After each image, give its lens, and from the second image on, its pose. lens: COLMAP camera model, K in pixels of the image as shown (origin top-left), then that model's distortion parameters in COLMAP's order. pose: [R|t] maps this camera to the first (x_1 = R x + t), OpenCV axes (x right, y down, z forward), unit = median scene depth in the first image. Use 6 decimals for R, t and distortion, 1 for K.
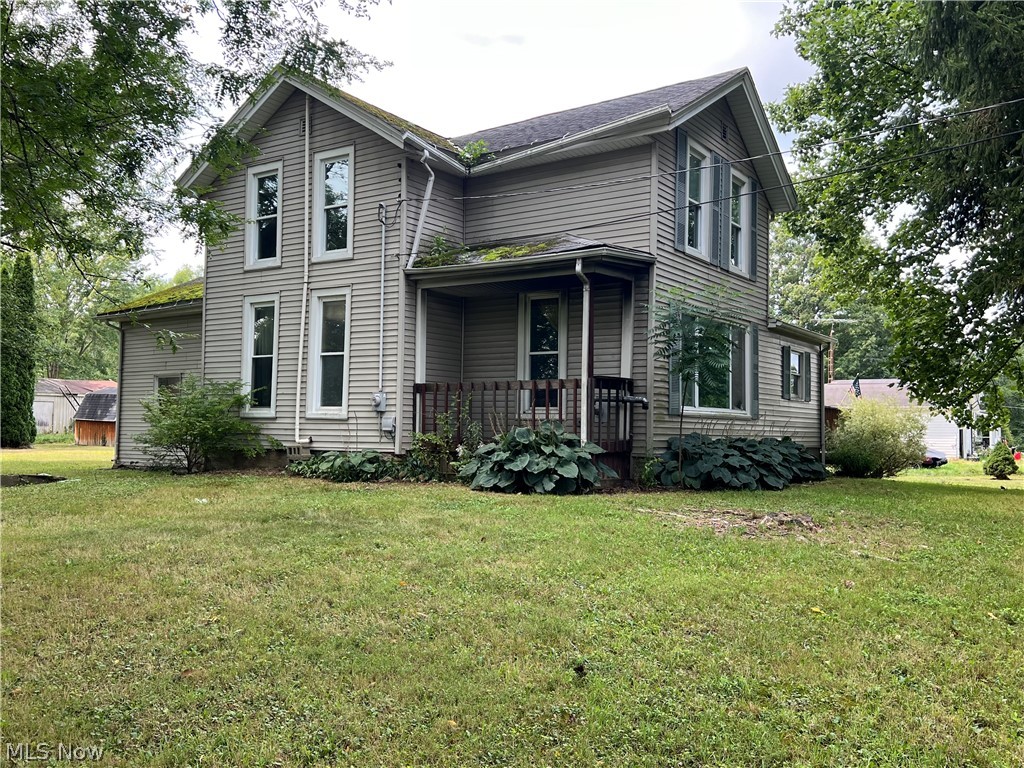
lens RADIAL K [[879.6, 0, 515.2], [0, 879.6, 382.8], [0, 0, 1]] dist [0.052825, -0.052729]
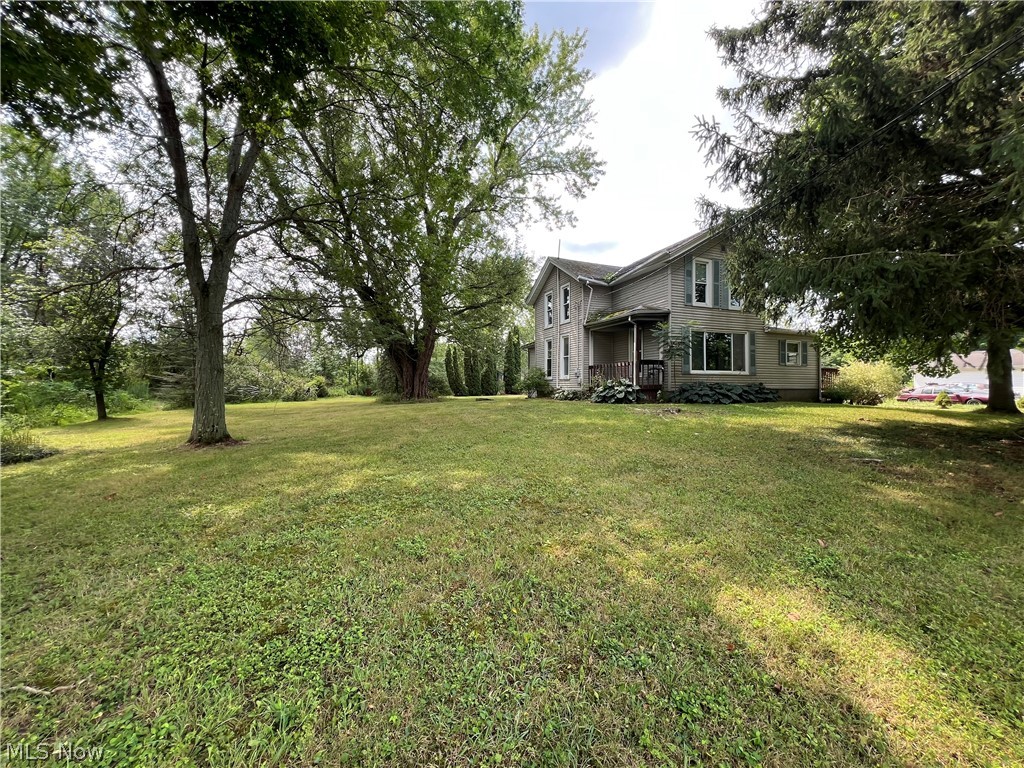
lens RADIAL K [[407.7, 0, 513.7], [0, 407.7, 387.1], [0, 0, 1]] dist [-0.001917, 0.001018]
pose [[0.829917, -0.014965, -0.557686, 0.407180], [0.041035, 0.998570, 0.034270, 0.014428], [0.556375, -0.051326, 0.829344, -0.195966]]
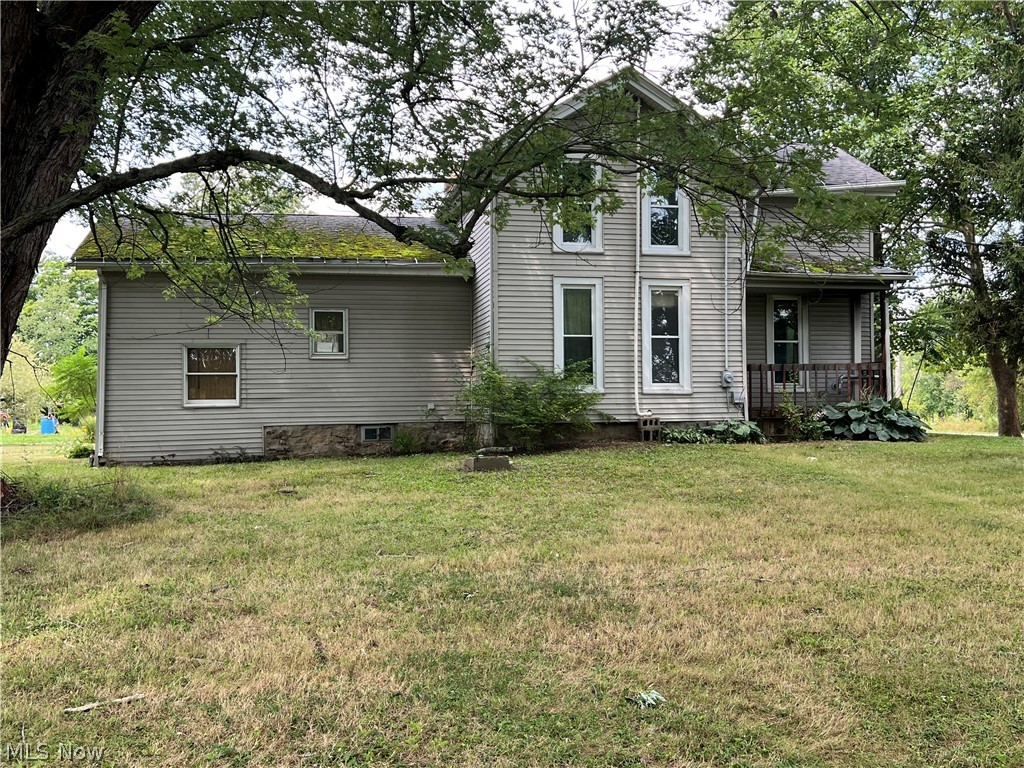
lens RADIAL K [[984.9, 0, 519.9], [0, 984.9, 375.5], [0, 0, 1]] dist [0.029821, 0.000000]
pose [[0.718525, 0.007473, 0.695461, -1.317258], [-0.016997, 0.999832, 0.006817, 0.012419], [-0.695293, -0.016719, 0.718532, 0.228960]]
